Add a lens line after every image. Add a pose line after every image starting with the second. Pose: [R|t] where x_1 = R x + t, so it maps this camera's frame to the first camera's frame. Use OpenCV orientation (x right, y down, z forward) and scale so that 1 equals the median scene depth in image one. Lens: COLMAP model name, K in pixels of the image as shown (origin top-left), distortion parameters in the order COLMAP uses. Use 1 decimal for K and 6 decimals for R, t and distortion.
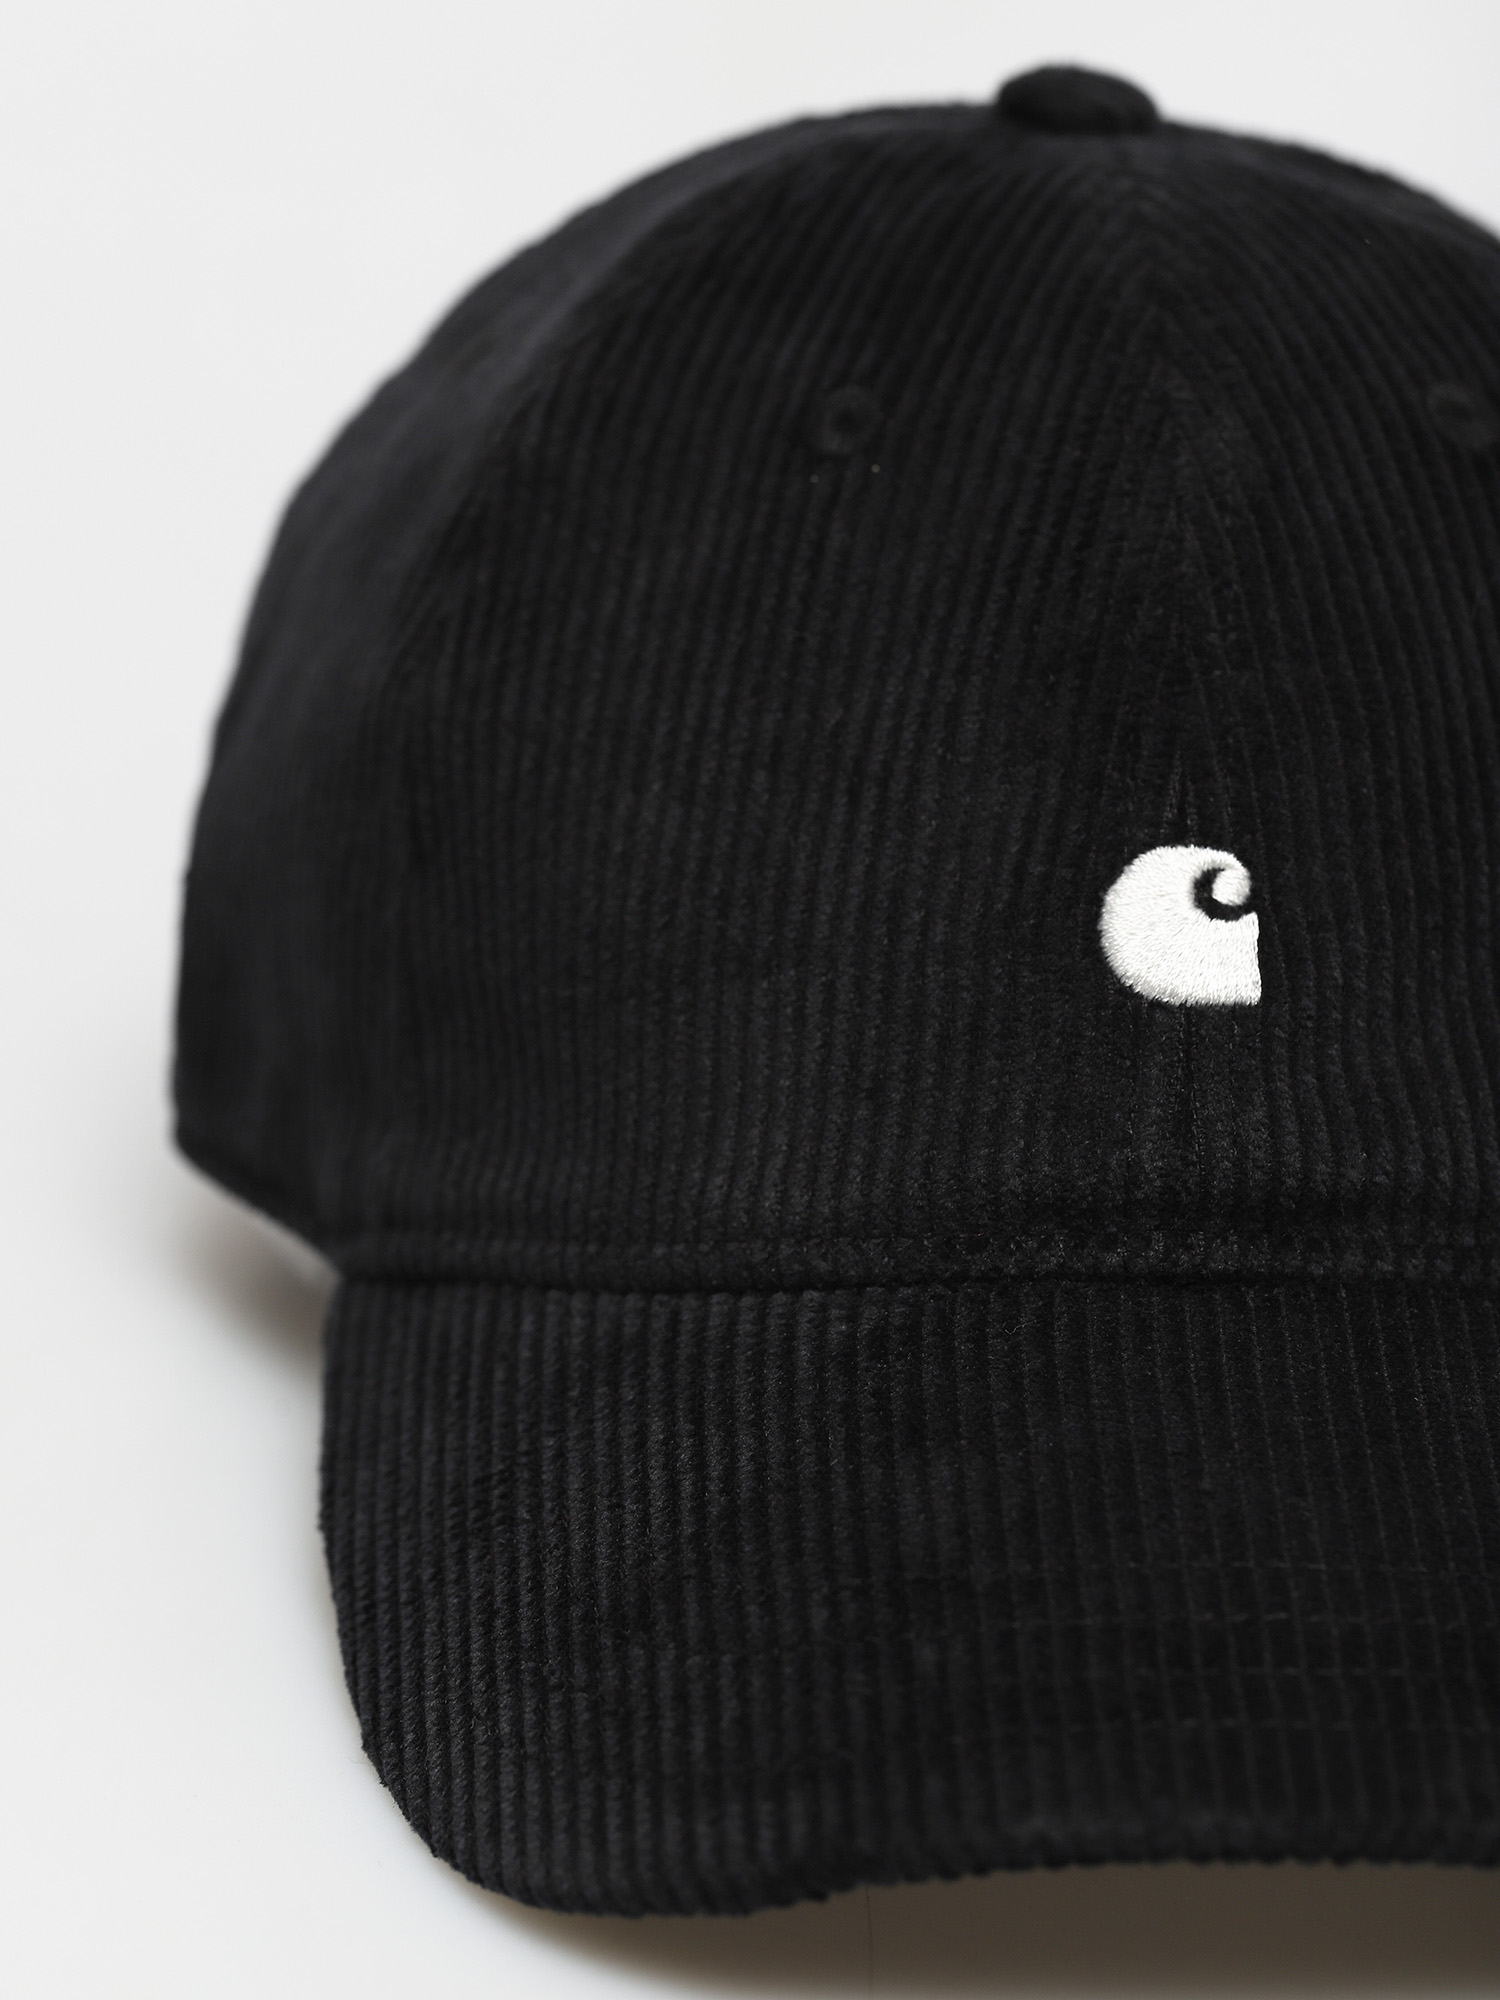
lens RADIAL K [[6203.9, 0, 750.0], [0, 6203.9, 1000.0], [0, 0, 1]] dist [0.102808, -1.311446]
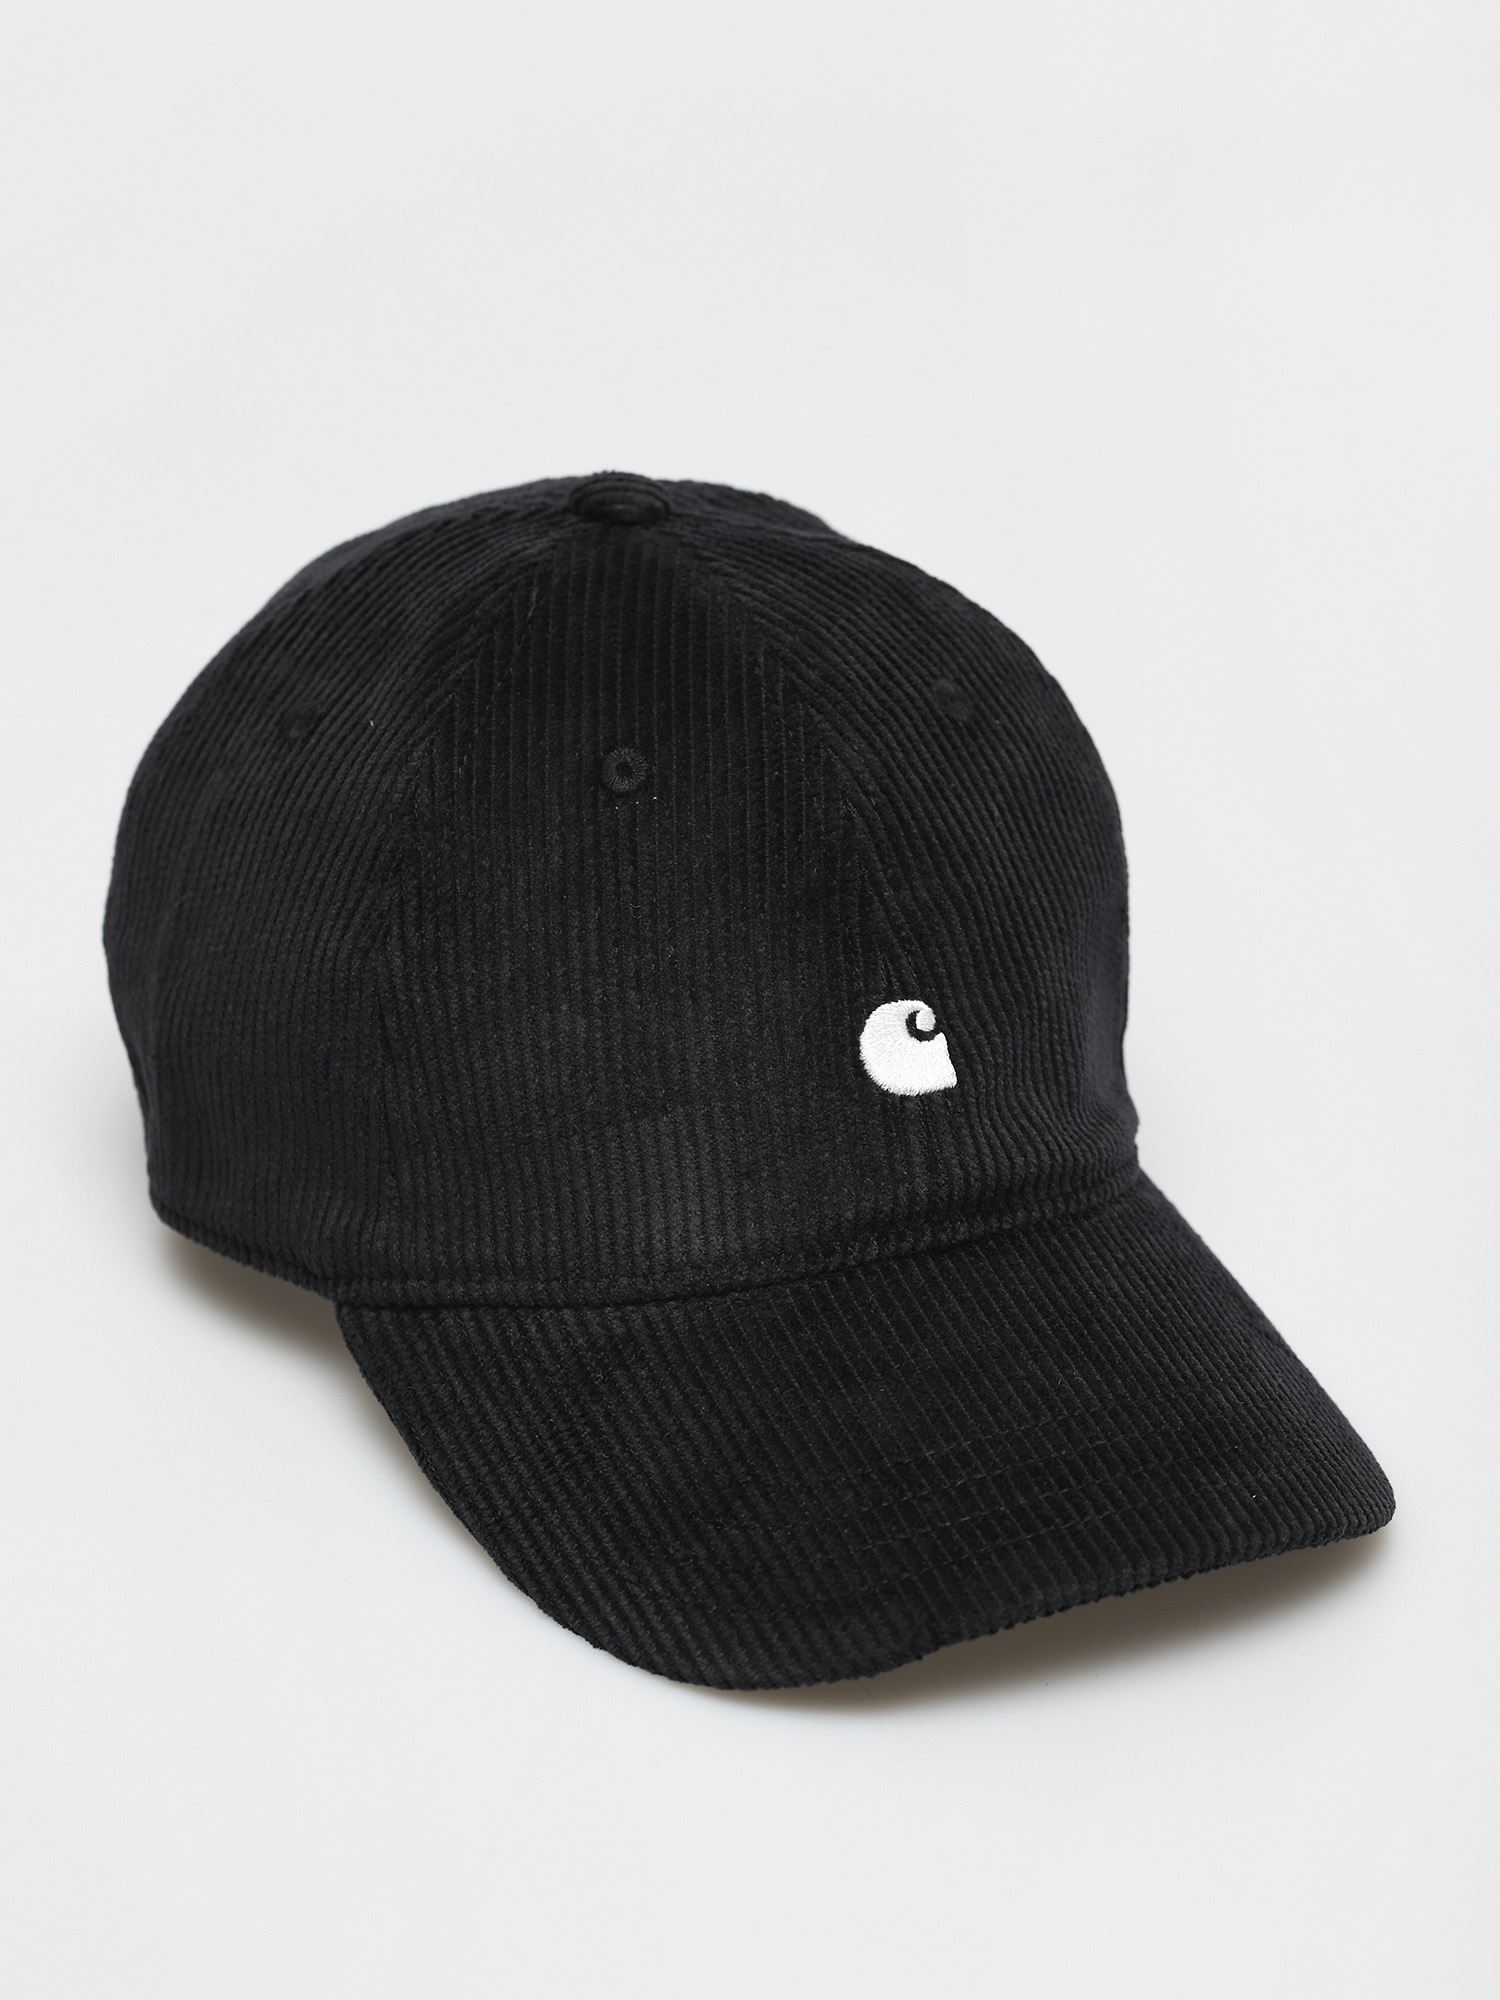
lens RADIAL K [[6203.9, 0, 750.0], [0, 6203.9, 1000.0], [0, 0, 1]] dist [0.102808, -1.311446]
pose [[0.892389, -0.198548, 0.405241, -0.666929], [0.119020, 0.969767, 0.213042, -0.398046], [-0.435289, -0.141885, 0.889040, -0.524477]]
